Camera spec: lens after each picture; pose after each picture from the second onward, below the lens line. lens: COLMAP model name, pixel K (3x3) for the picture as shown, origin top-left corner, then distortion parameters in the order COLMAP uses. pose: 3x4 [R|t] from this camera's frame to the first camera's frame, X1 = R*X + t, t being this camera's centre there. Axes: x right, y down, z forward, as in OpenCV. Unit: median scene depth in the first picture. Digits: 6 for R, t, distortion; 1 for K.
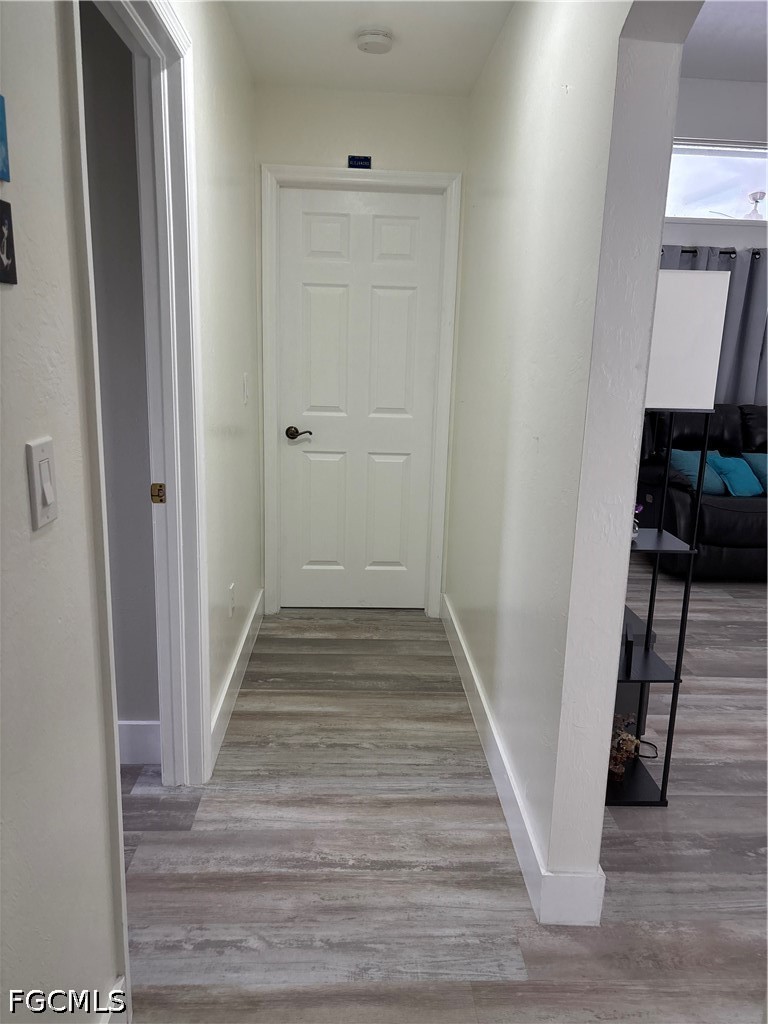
lens RADIAL K [[771.7, 0, 384.0], [0, 771.7, 511.7], [0, 0, 1]] dist [0.056498, -0.069392]
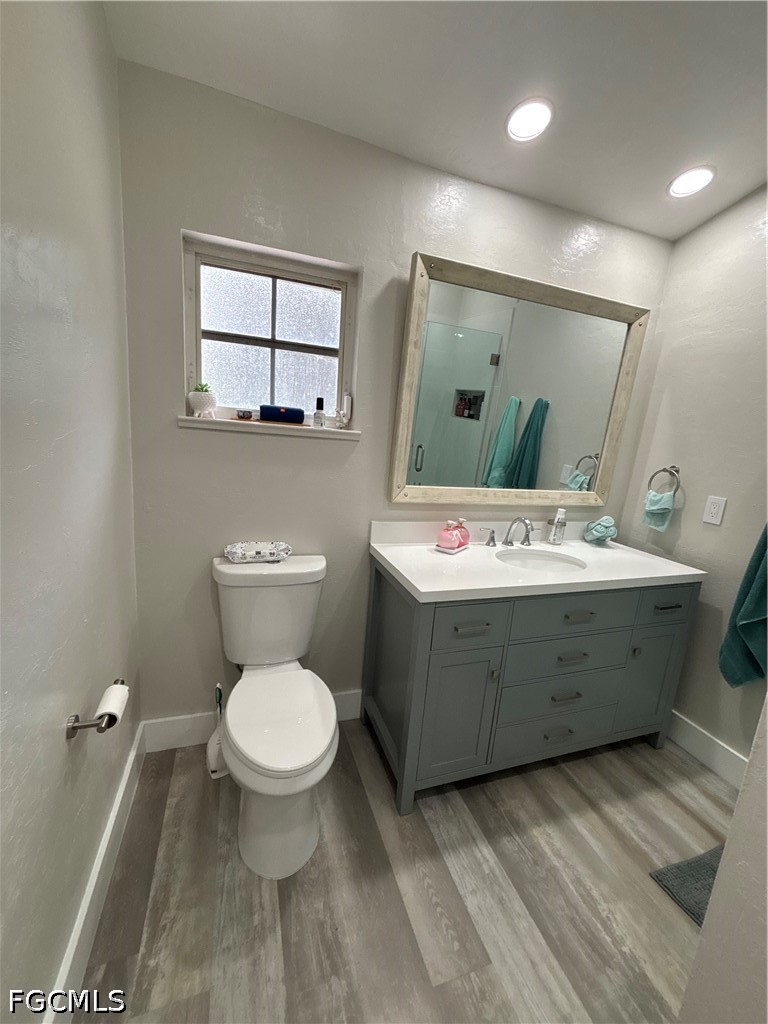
lens RADIAL K [[411.8, 0, 380.1], [0, 411.8, 509.7], [0, 0, 1]] dist [0.000070, -0.000157]
pose [[0.272773, 0.176987, -0.945659, 0.295615], [-0.295059, 0.950955, 0.092869, -0.076205], [0.915716, 0.253693, 0.311616, 0.366322]]
